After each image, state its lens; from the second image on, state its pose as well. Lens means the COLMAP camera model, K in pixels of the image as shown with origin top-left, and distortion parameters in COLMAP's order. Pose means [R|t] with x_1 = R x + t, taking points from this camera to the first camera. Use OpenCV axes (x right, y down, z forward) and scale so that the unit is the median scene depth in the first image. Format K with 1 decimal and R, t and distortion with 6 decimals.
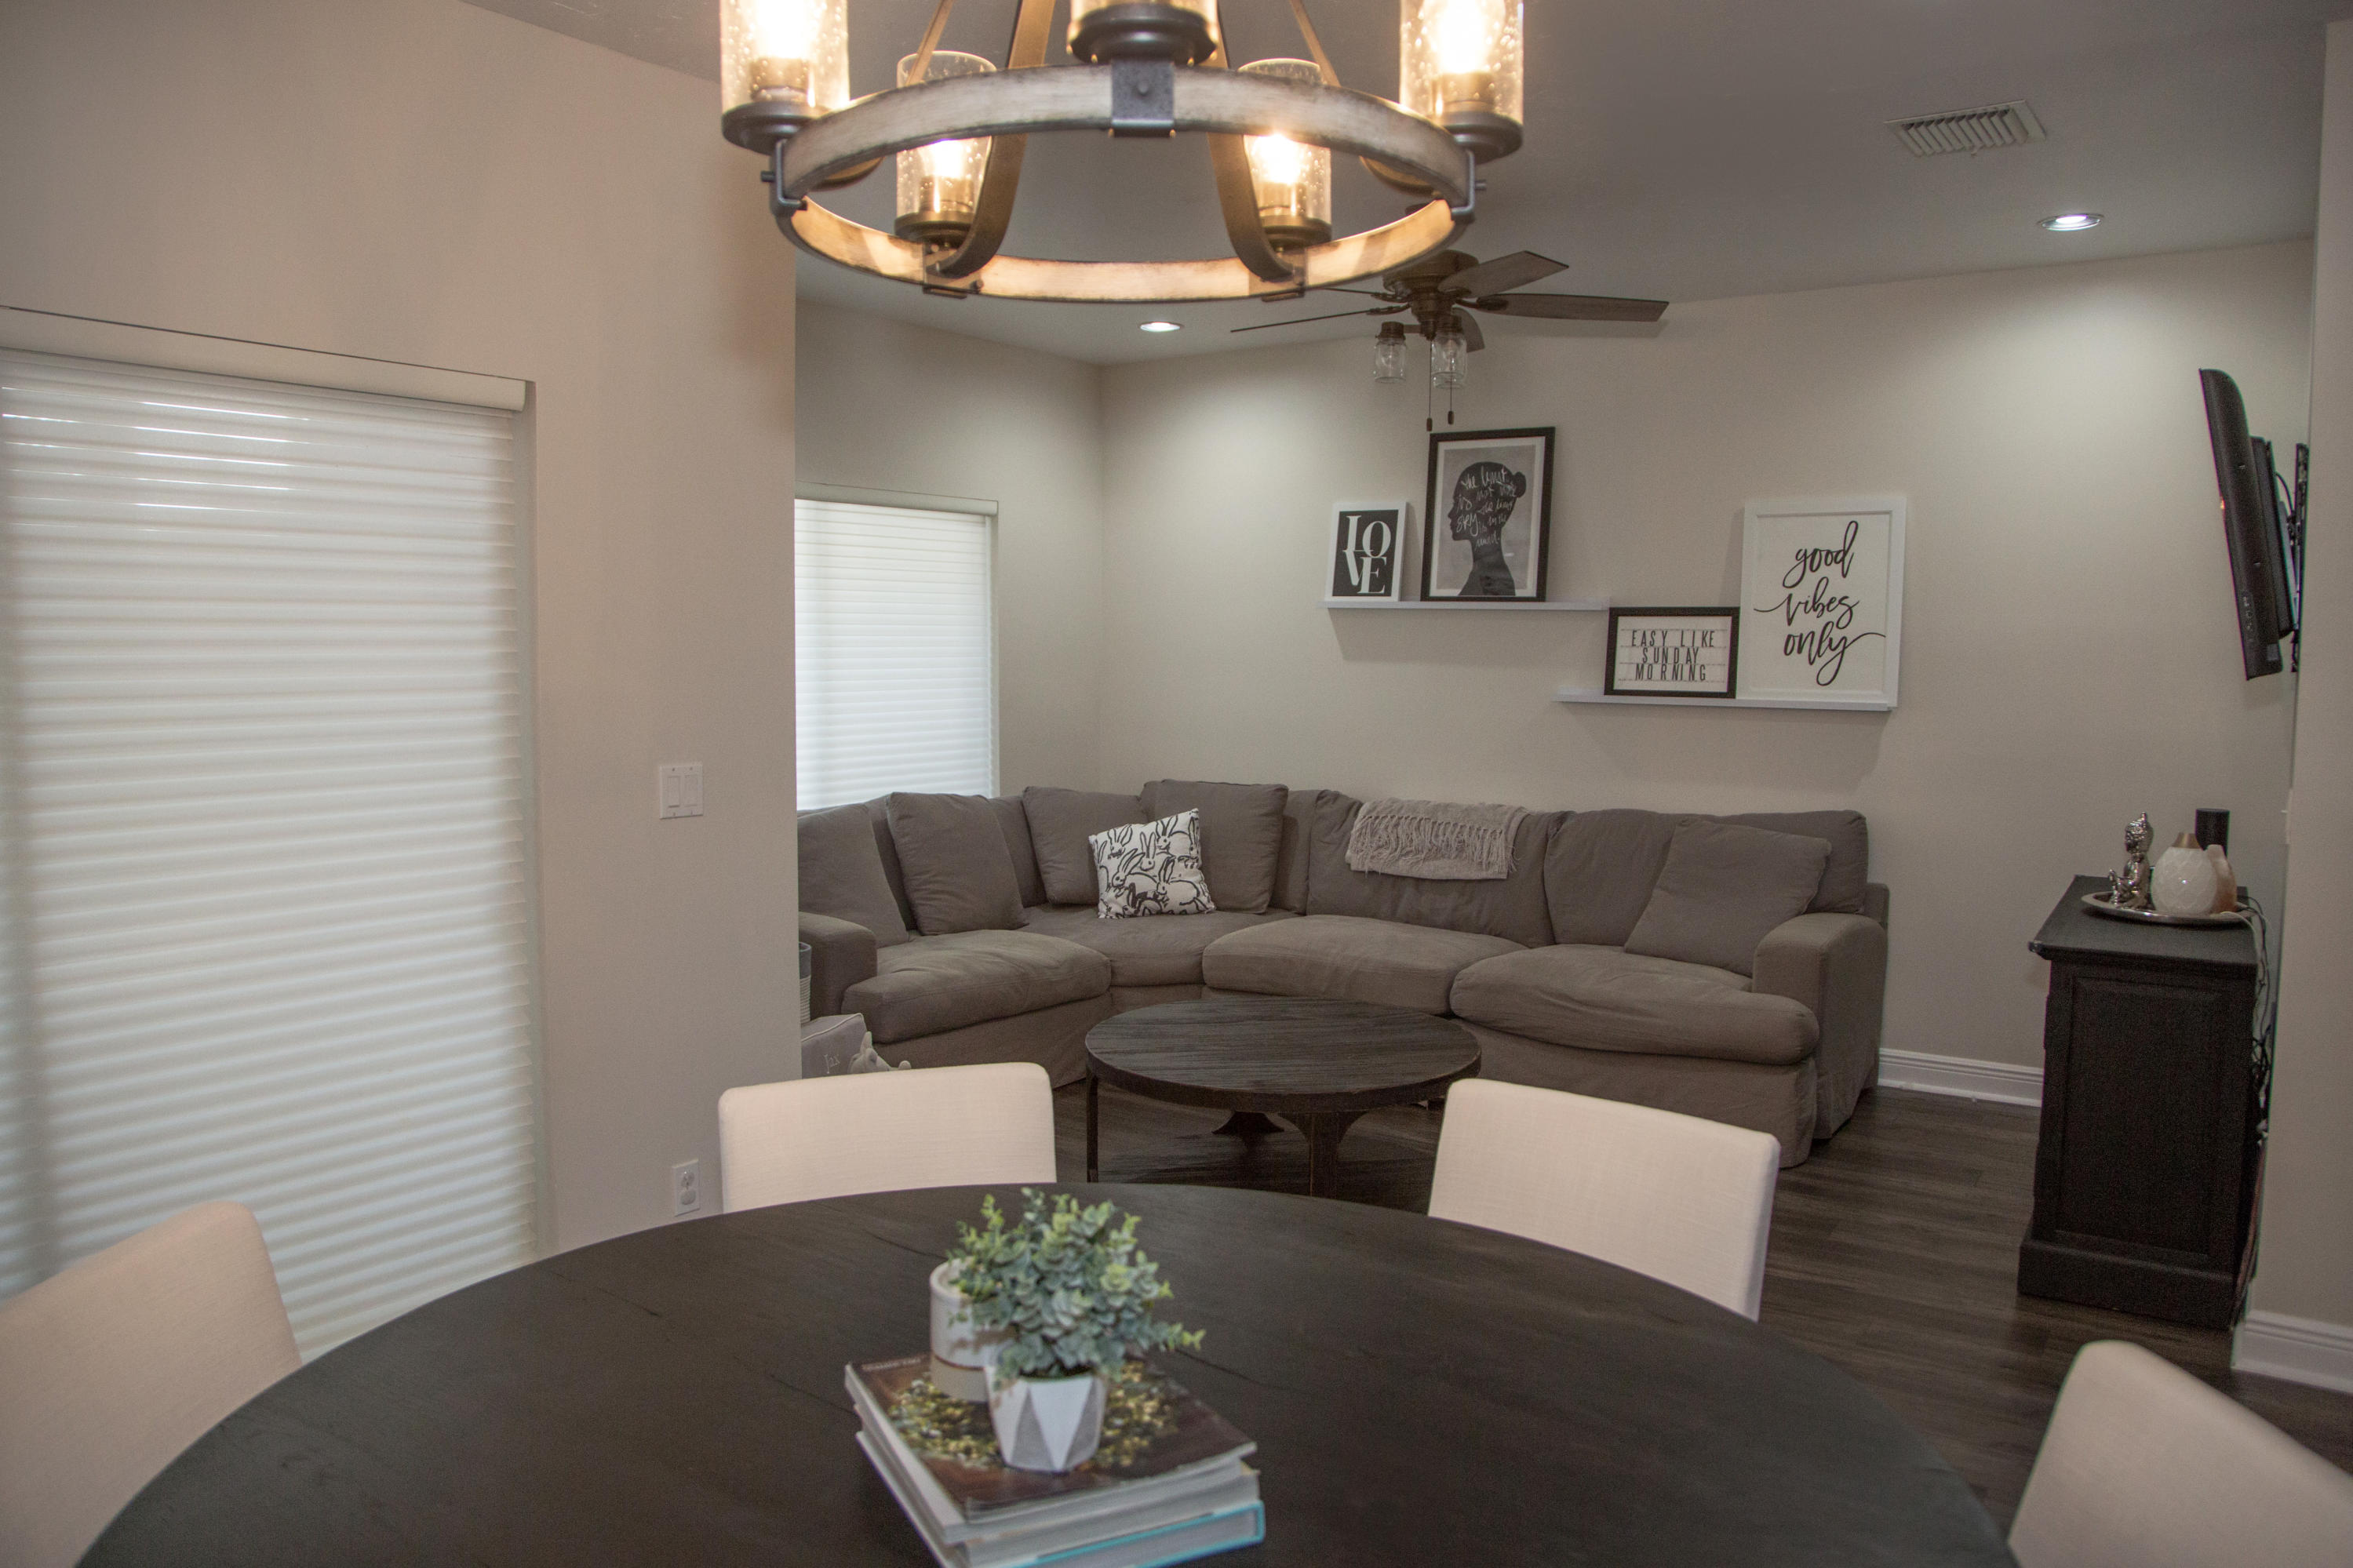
lens RADIAL K [[1545.6, 0, 1176.5], [0, 1545.6, 784.0], [0, 0, 1]] dist [-0.135228, 0.055288]
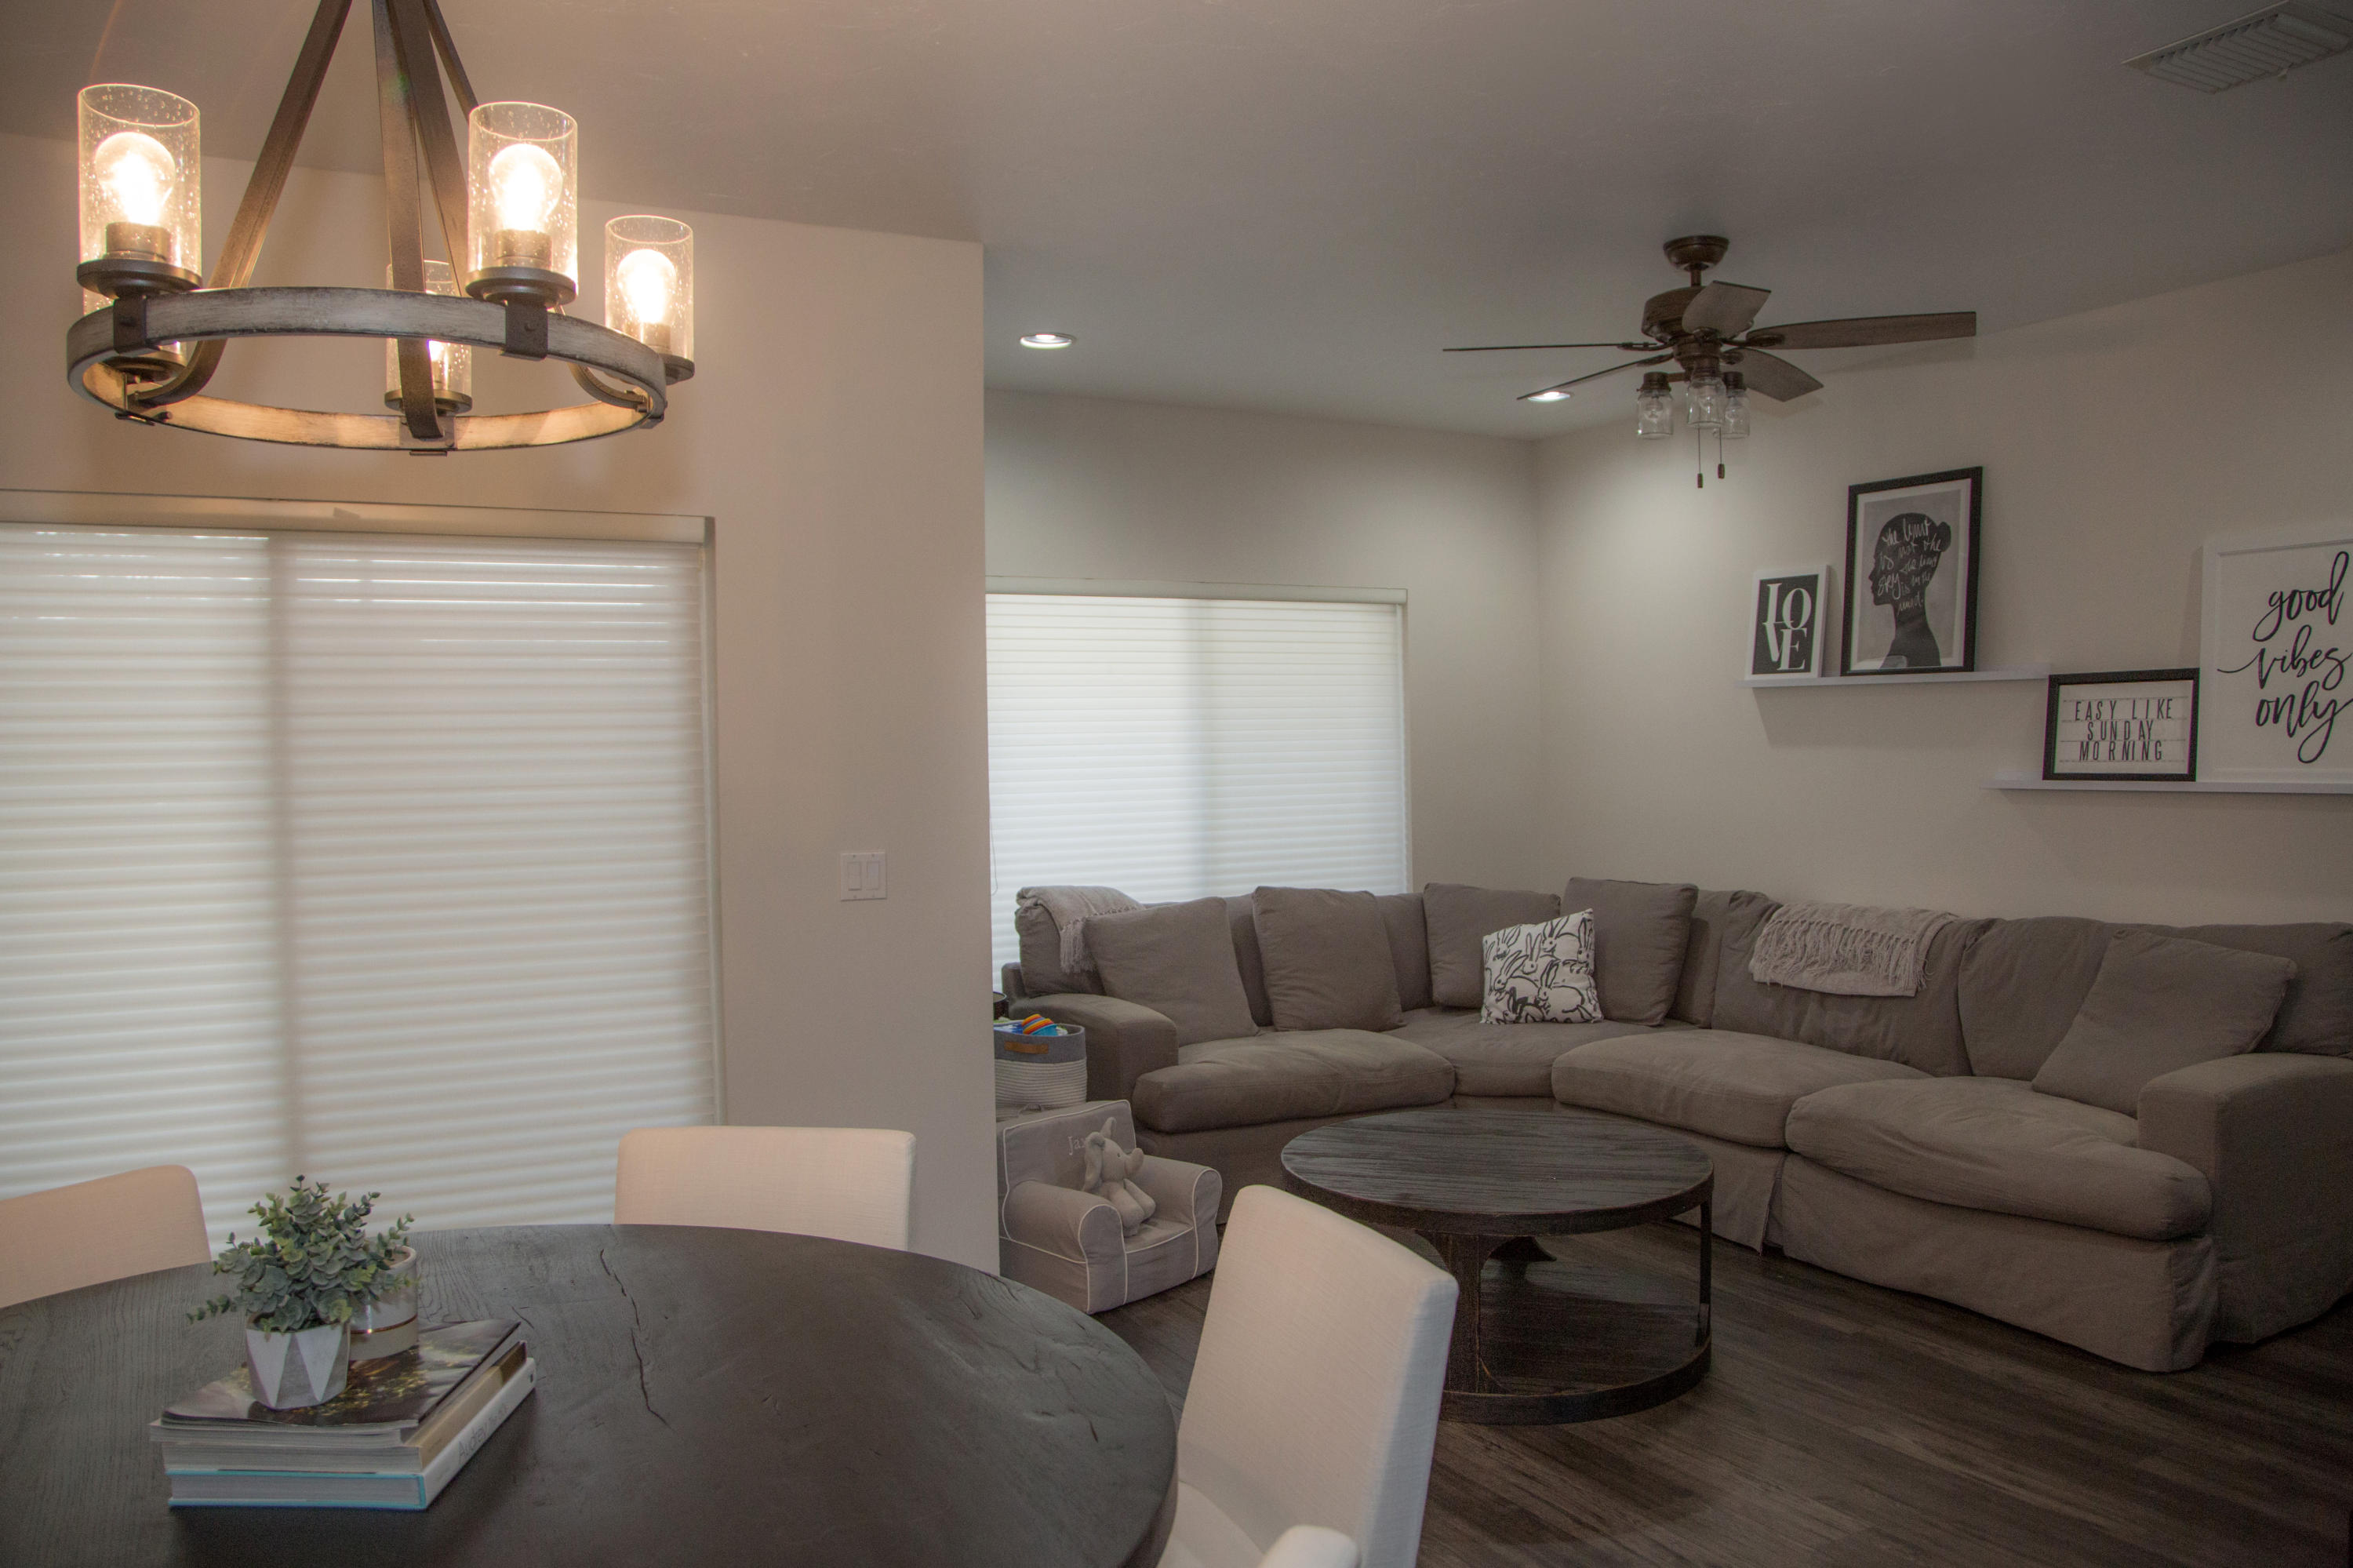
lens RADIAL K [[1629.8, 0, 1232.8], [0, 1629.8, 785.8], [0, 0, 1]] dist [-0.132449, 0.064393]
pose [[0.907270, -0.010584, -0.420416, 0.236956], [-0.015255, 0.998197, -0.058052, 0.001956], [0.420272, 0.059083, 0.905473, 0.031548]]
